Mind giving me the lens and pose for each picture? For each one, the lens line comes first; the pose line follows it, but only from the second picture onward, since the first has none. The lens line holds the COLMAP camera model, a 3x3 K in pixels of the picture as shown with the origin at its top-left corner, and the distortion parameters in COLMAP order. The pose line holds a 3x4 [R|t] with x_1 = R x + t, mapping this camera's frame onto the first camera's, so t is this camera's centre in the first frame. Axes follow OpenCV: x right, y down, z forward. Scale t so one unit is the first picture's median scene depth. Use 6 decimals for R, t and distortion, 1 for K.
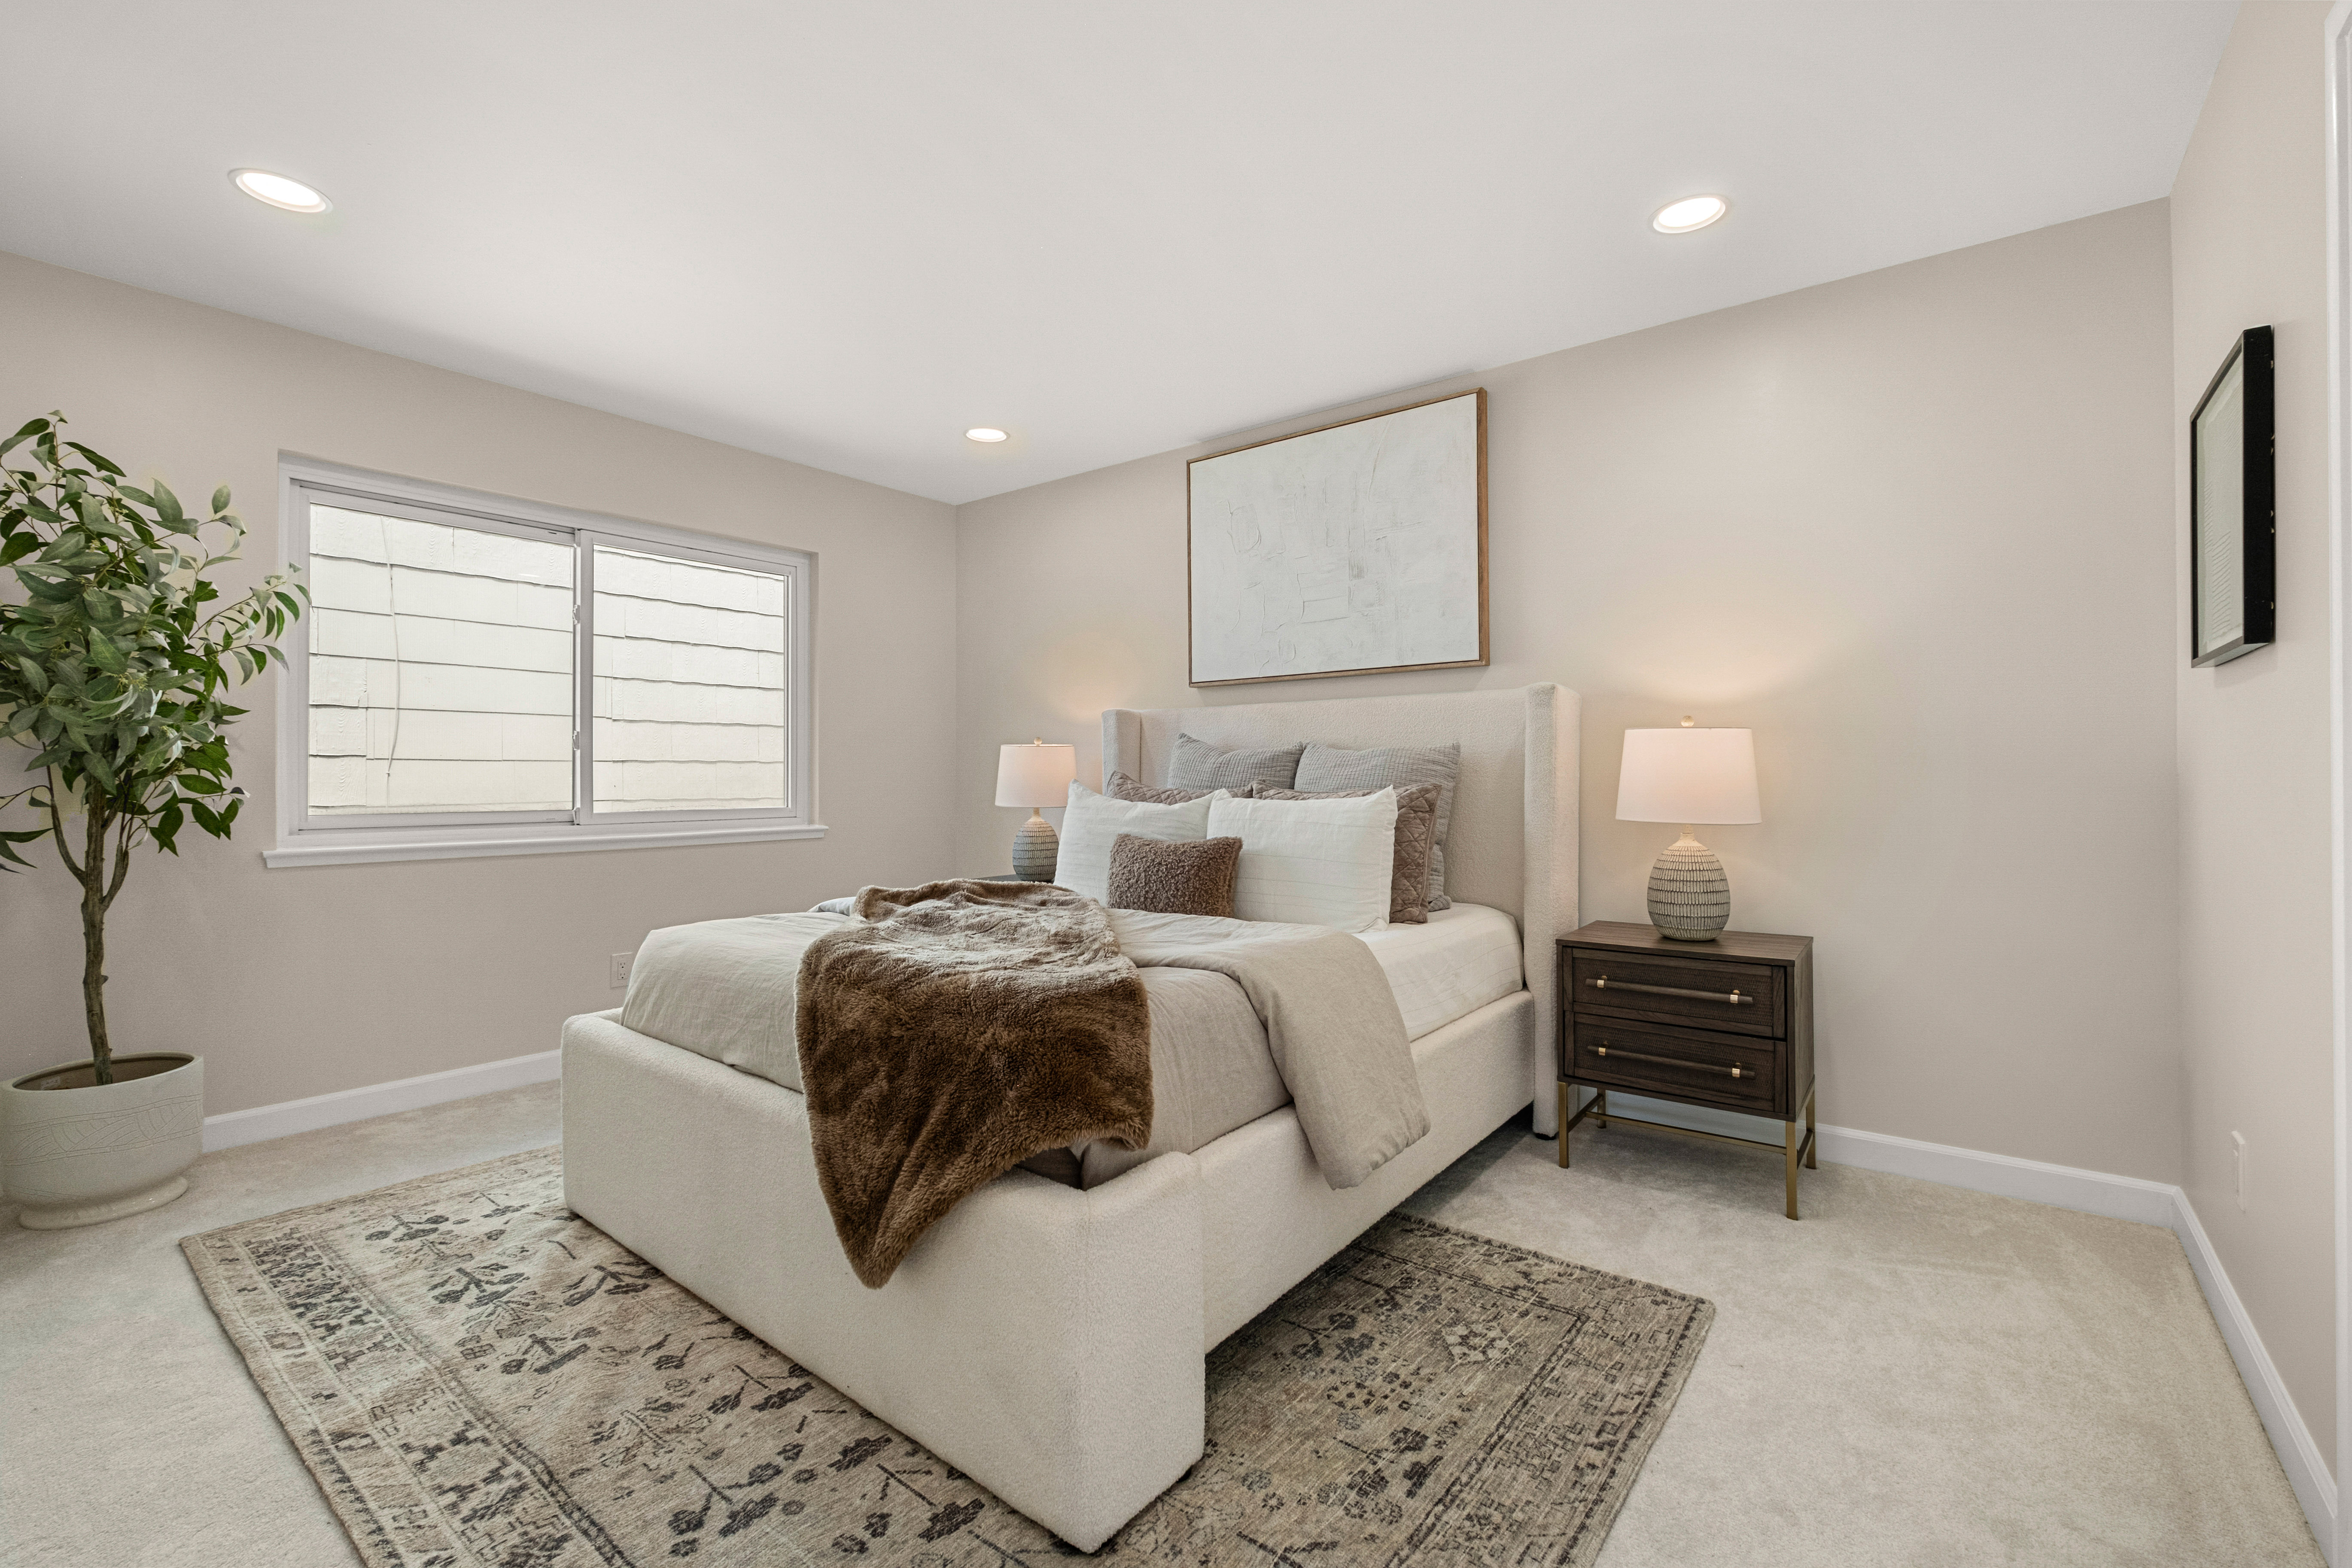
lens RADIAL K [[1009.4, 0, 1176.6], [0, 1009.4, 776.0], [0, 0, 1]] dist [-0.007200, 0.001048]
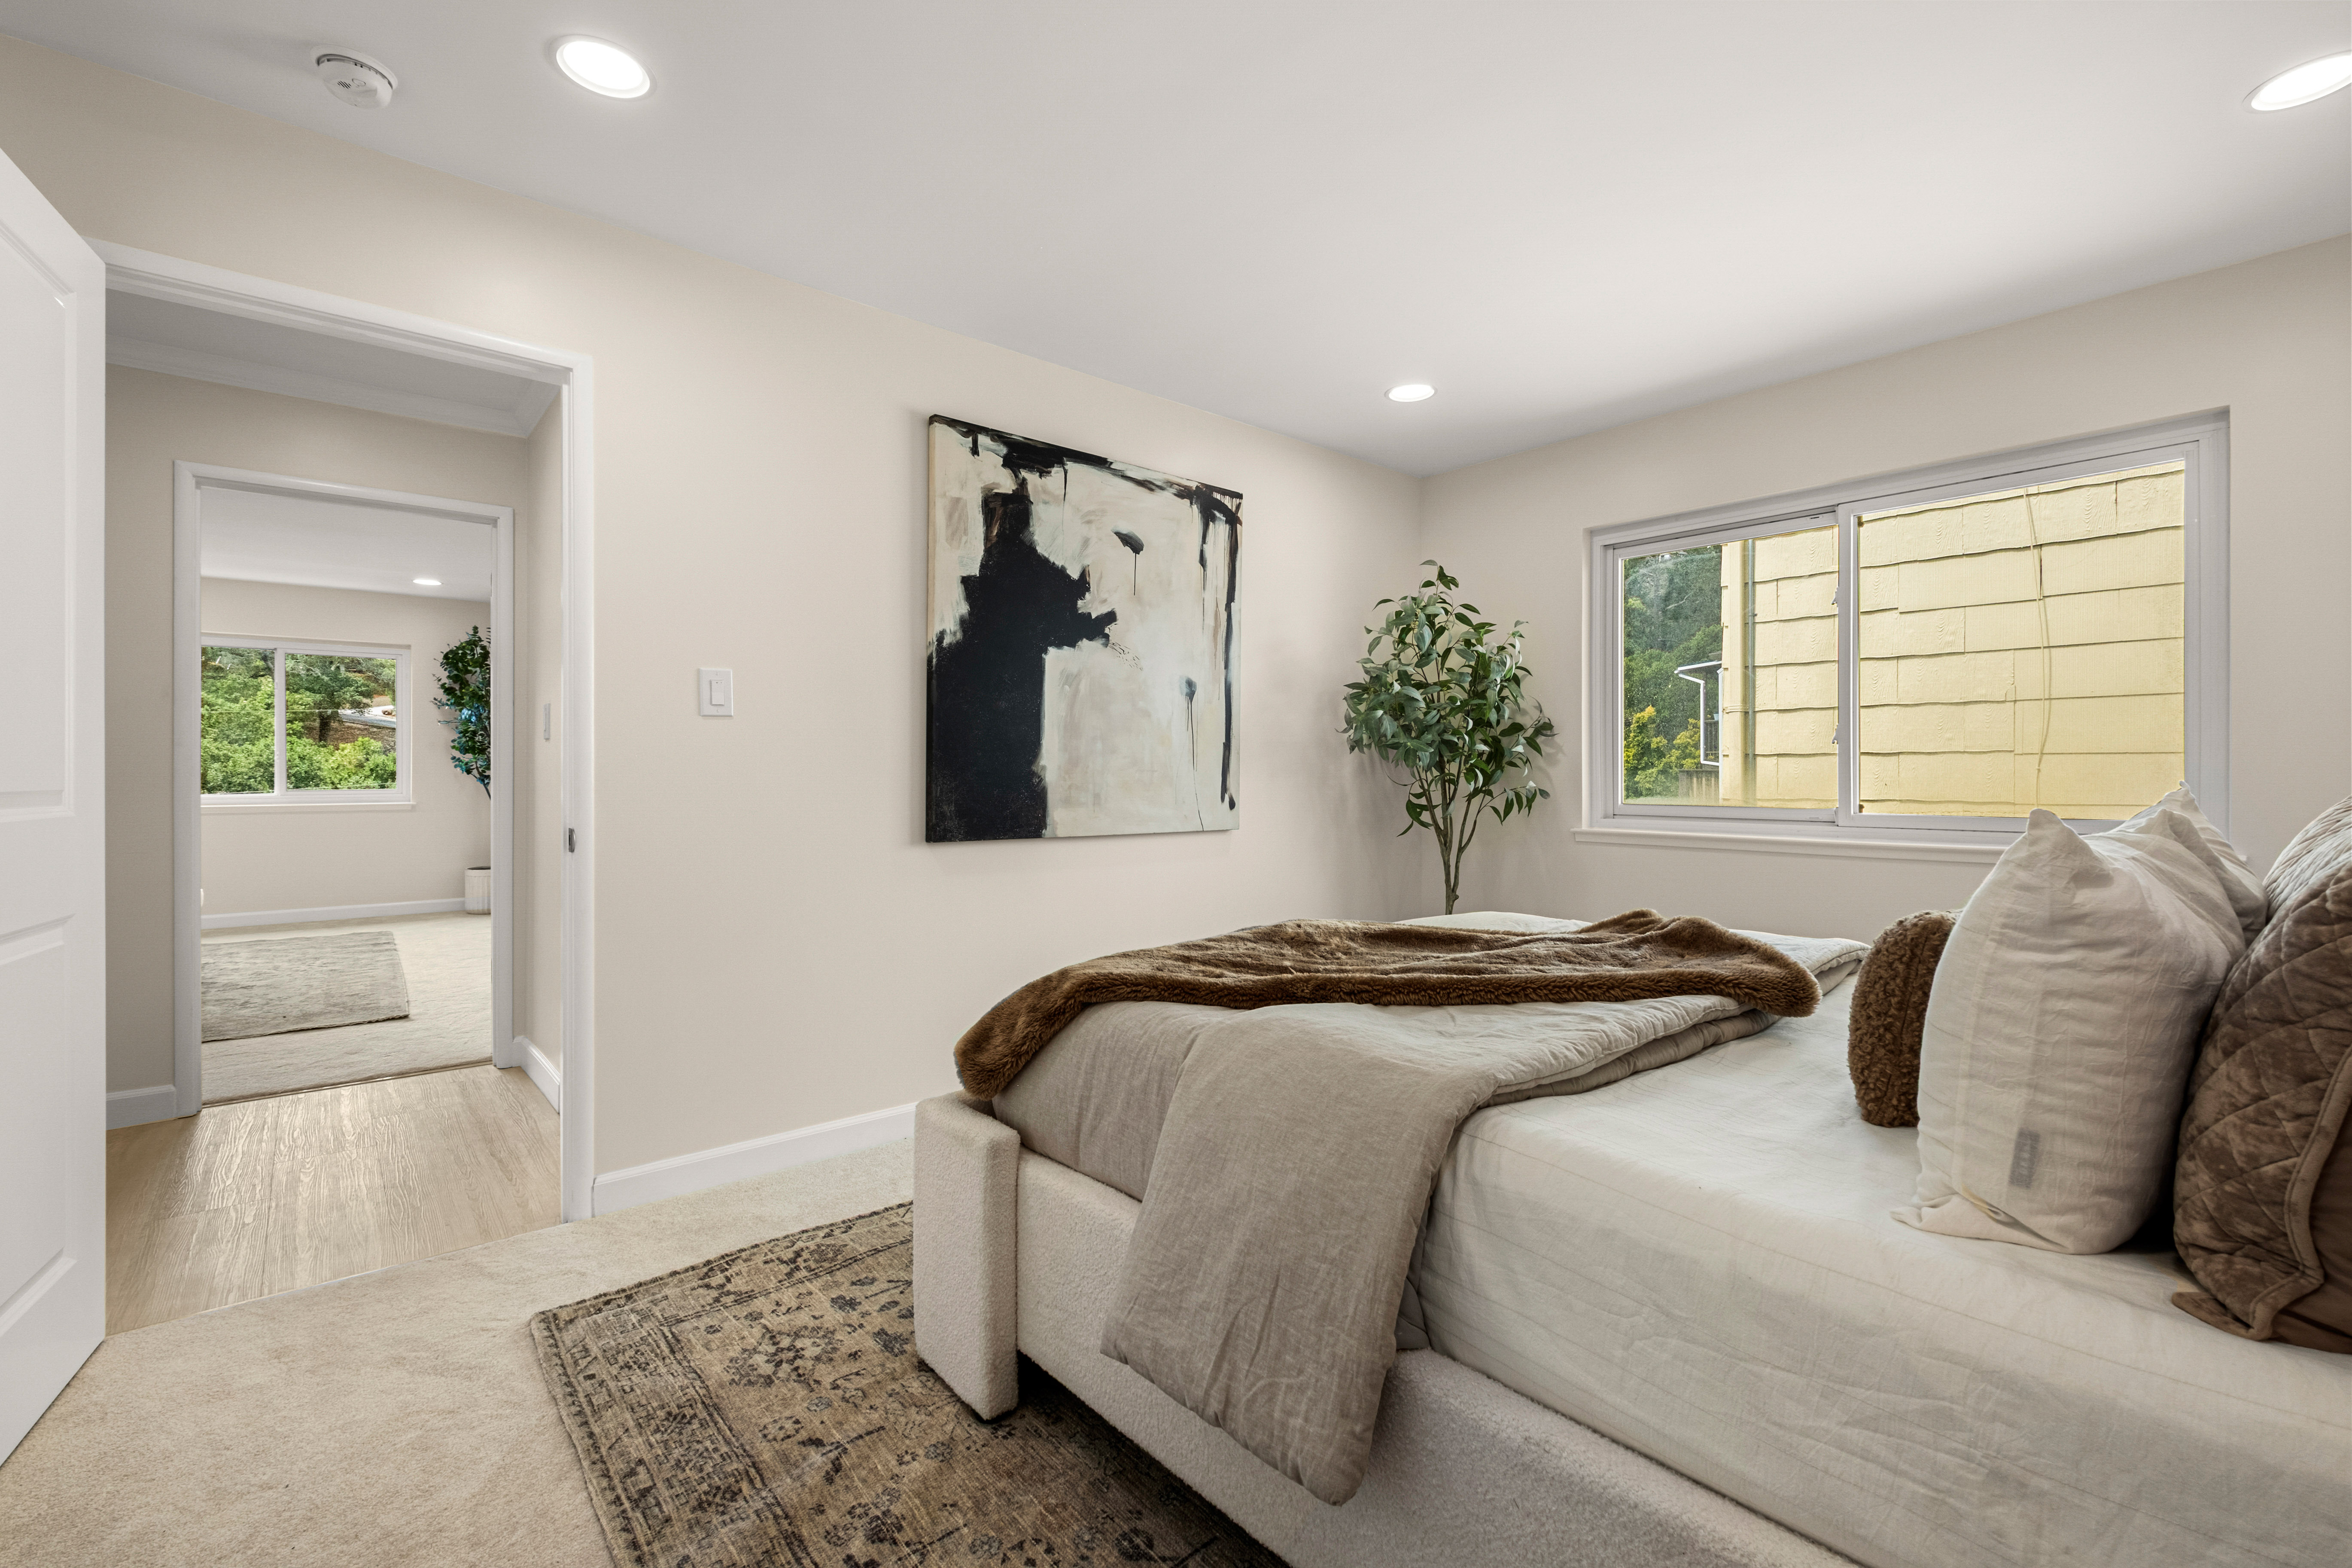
lens RADIAL K [[1009.4, 0, 1177.7], [0, 1009.4, 778.5], [0, 0, 1]] dist [-0.007200, 0.001048]
pose [[-0.196574, 0.006297, -0.980469, 0.524591], [0.001353, 0.999980, 0.006151, -0.002461], [0.980488, -0.000117, -0.196579, 0.723987]]
